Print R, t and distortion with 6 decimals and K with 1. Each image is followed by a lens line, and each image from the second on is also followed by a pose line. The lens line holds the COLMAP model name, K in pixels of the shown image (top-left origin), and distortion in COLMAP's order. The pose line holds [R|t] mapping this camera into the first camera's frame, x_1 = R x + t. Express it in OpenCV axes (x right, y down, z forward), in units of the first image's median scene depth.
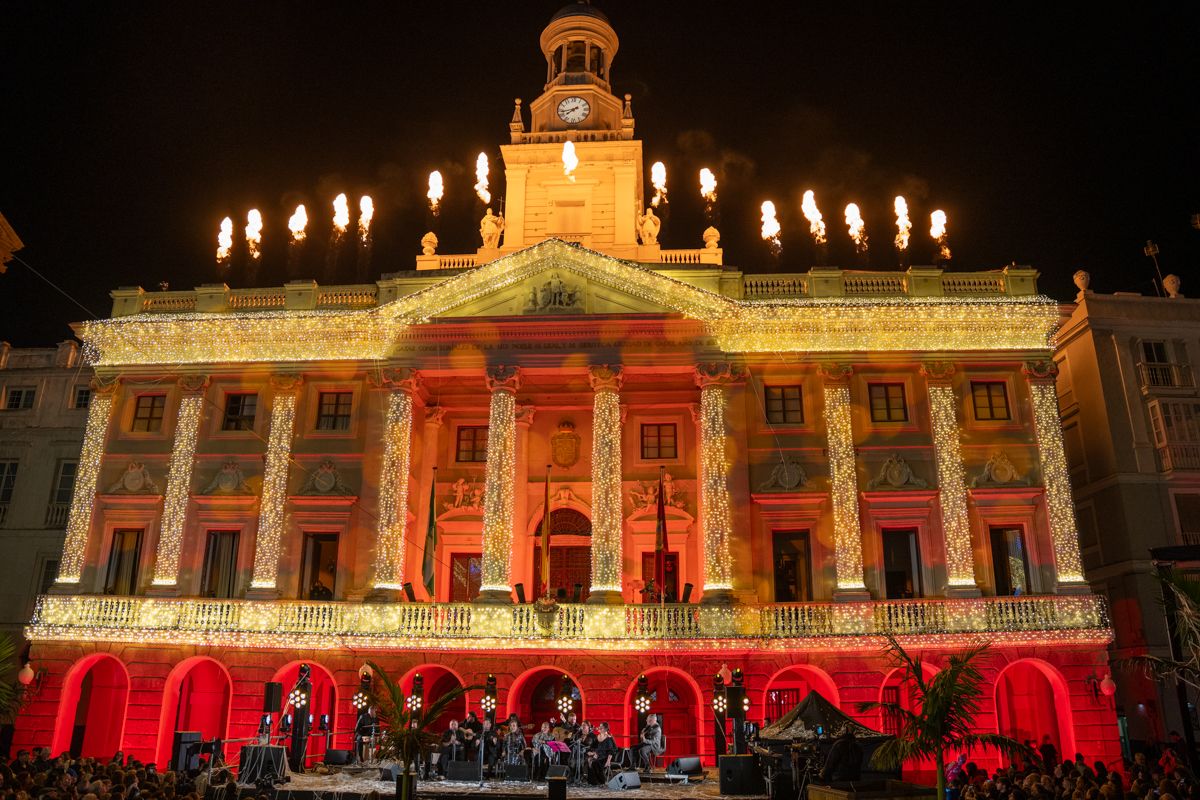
lens RADIAL K [[885.5, 0, 614.3], [0, 885.5, 398.9], [0, 0, 1]] dist [-0.203201, 0.141390]
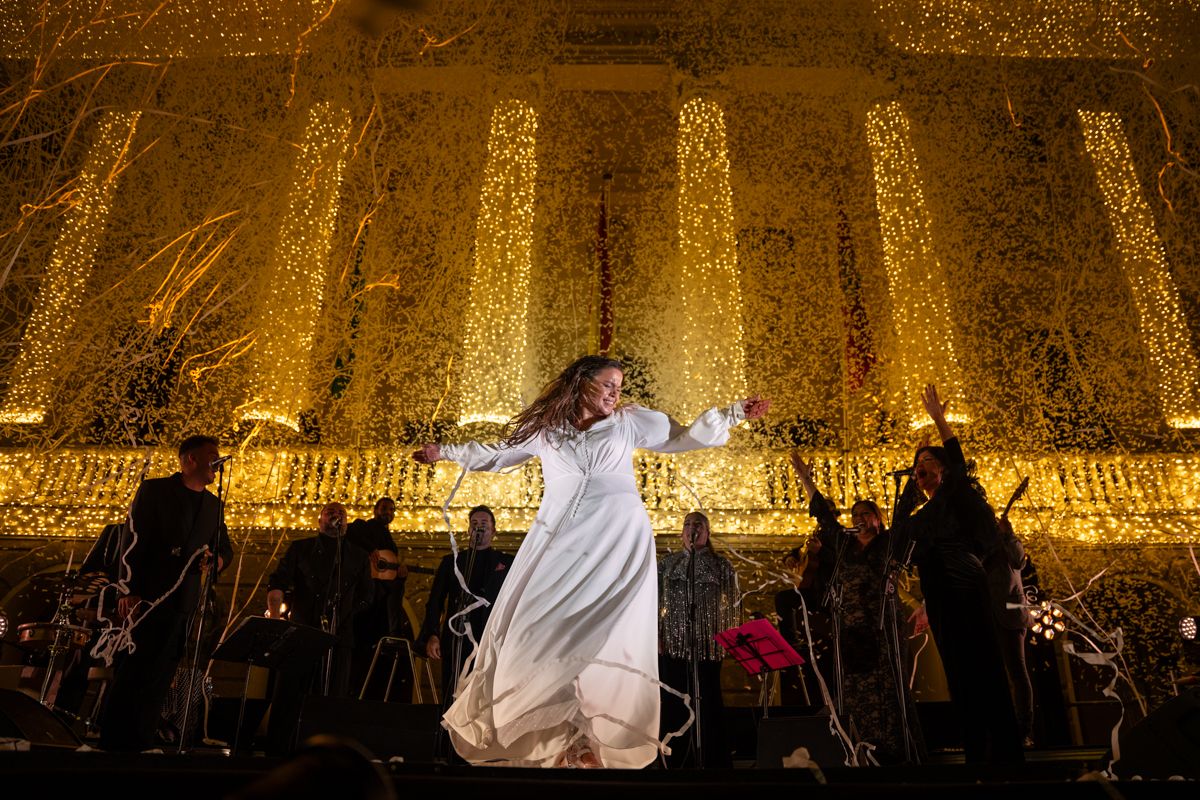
lens RADIAL K [[905.3, 0, 637.8], [0, 905.3, 378.8], [0, 0, 1]] dist [-0.187682, 0.122658]
pose [[0.998810, 0.021222, 0.043901, -0.081663], [-0.017140, 0.995672, -0.091346, 0.252426], [-0.045650, 0.090485, 0.994851, 0.532844]]
